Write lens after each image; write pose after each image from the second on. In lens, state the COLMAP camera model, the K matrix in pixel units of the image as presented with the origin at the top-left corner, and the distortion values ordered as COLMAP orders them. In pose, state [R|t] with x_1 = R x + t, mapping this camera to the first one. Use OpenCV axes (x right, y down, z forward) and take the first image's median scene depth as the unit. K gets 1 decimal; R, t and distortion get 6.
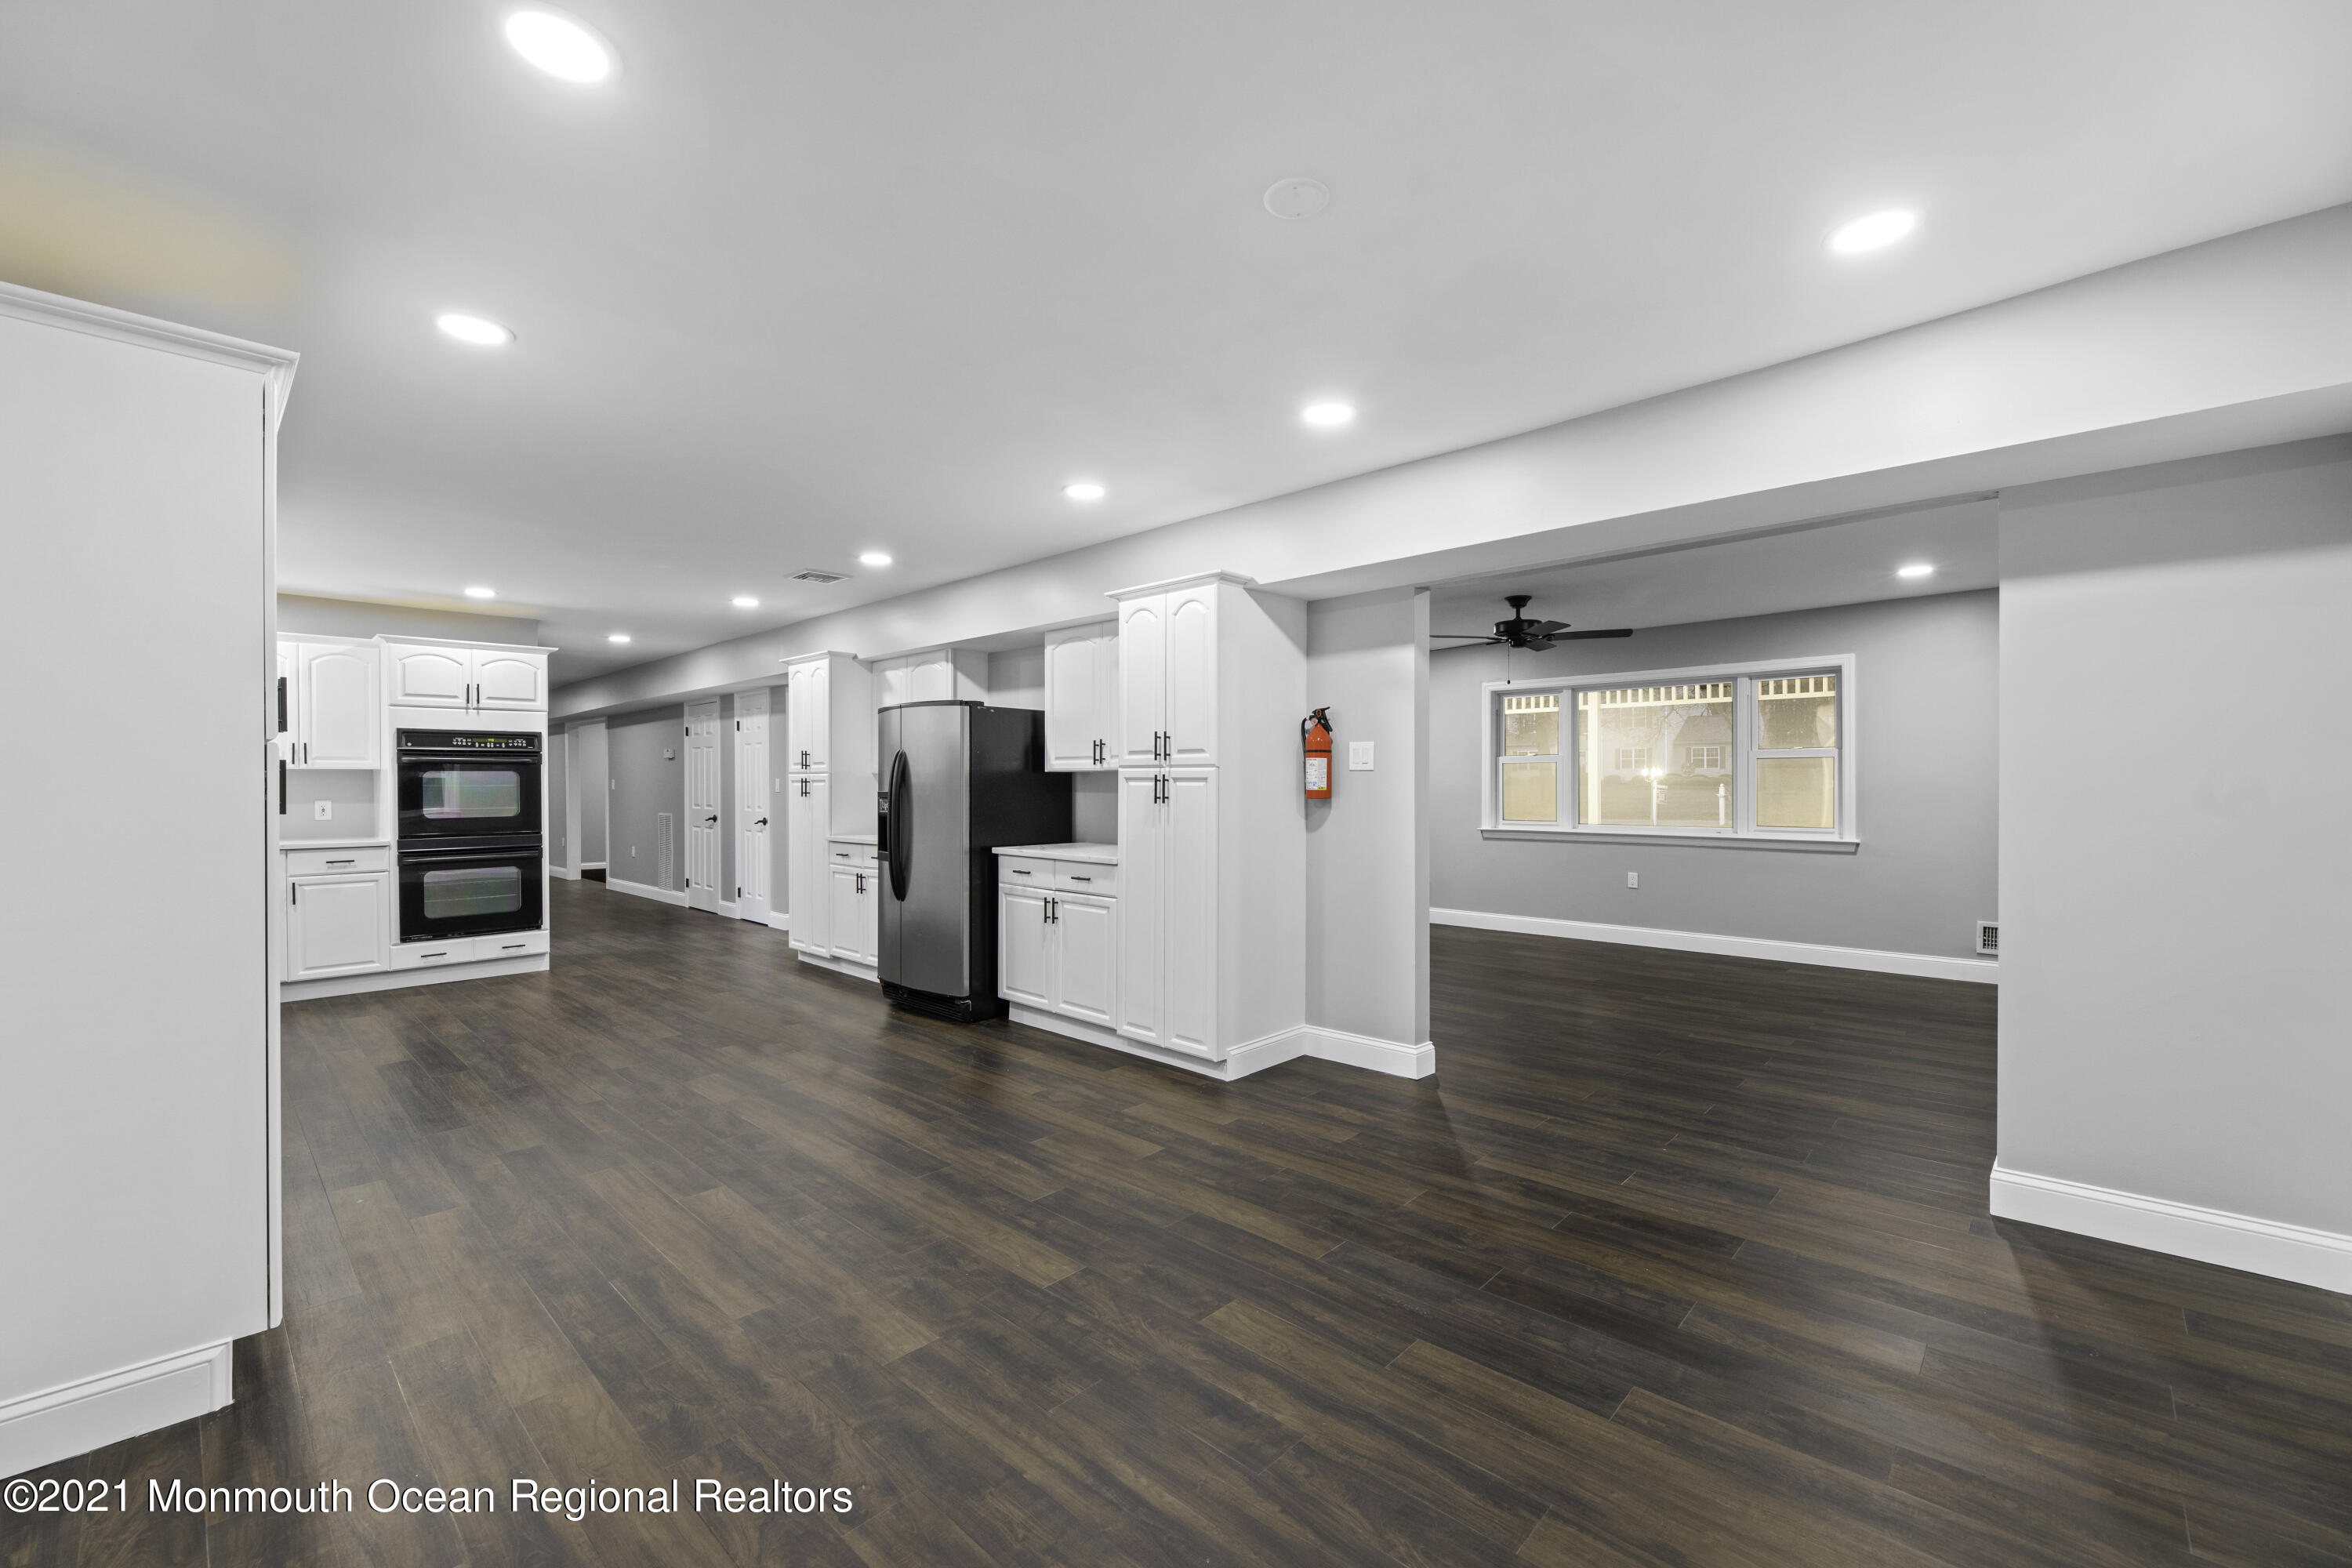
lens RADIAL K [[943.7, 0, 1180.9], [0, 943.7, 800.8], [0, 0, 1]] dist [0.005050, 0.000319]
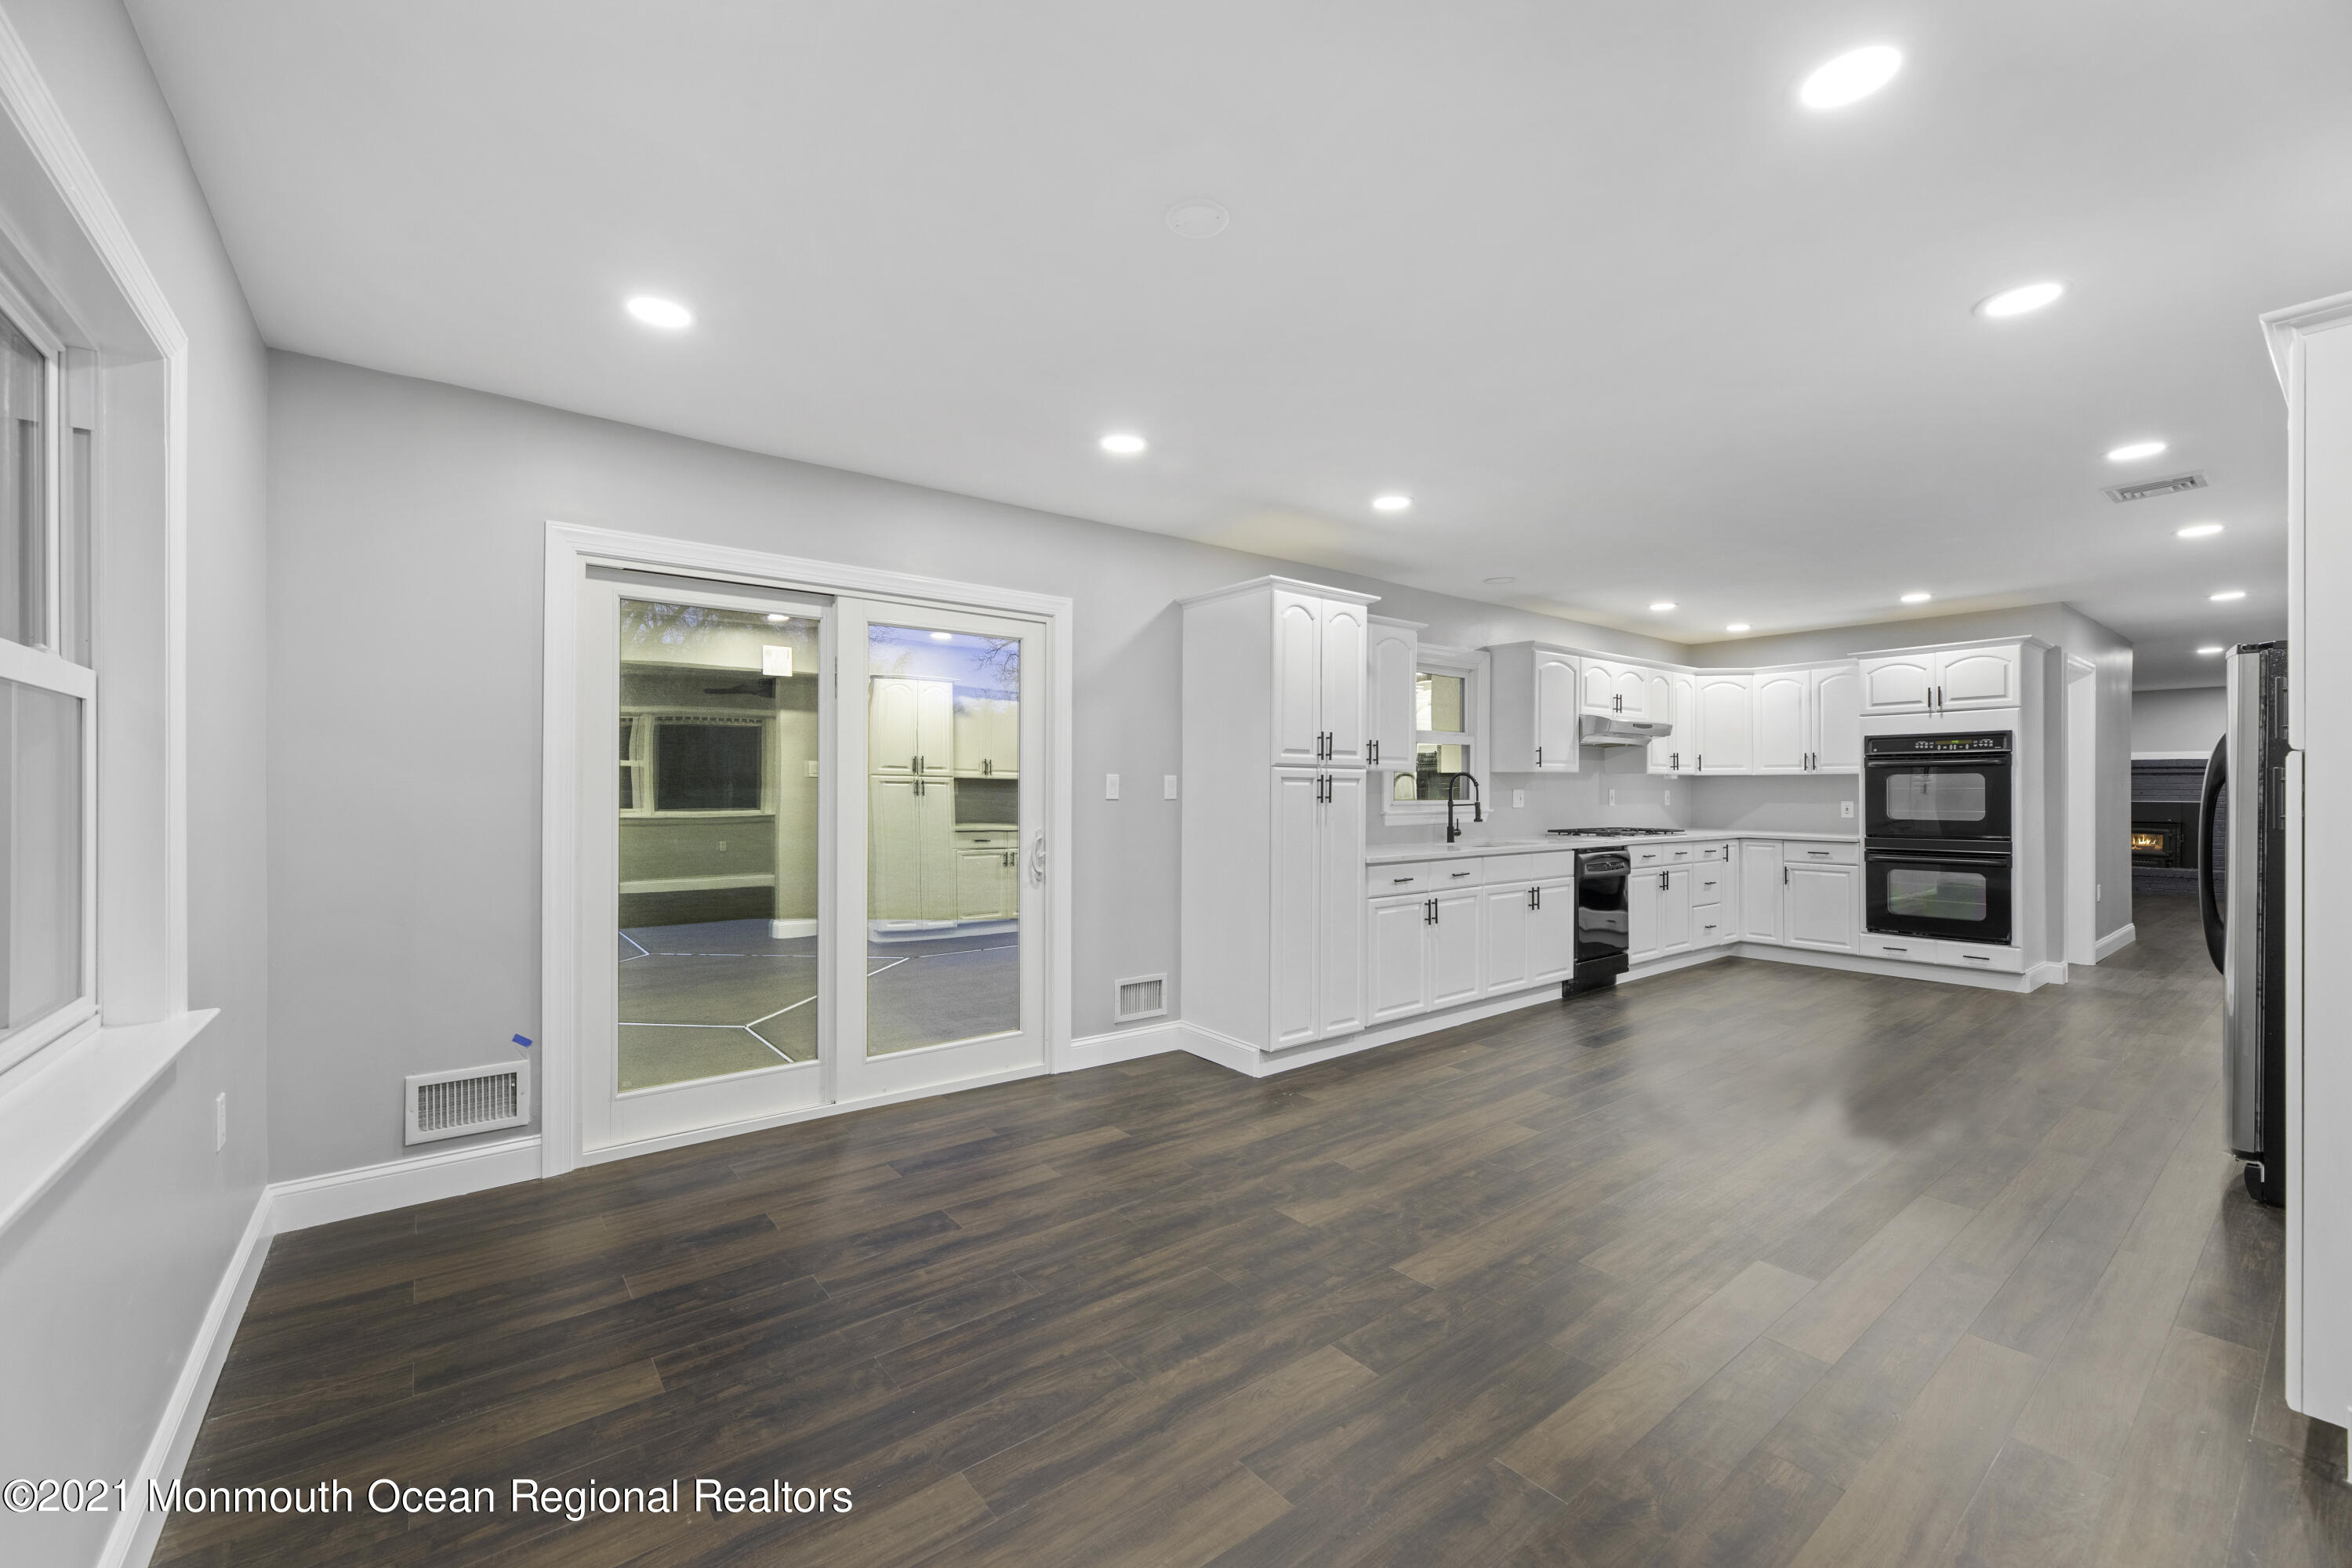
lens RADIAL K [[943.7, 0, 1177.3], [0, 943.7, 784.0], [0, 0, 1]] dist [0.005050, 0.000319]
pose [[-0.132705, -0.002784, -0.991152, 0.367618], [-0.019429, 0.999811, -0.000207, -0.005260], [0.990965, 0.019230, -0.132734, 0.356927]]
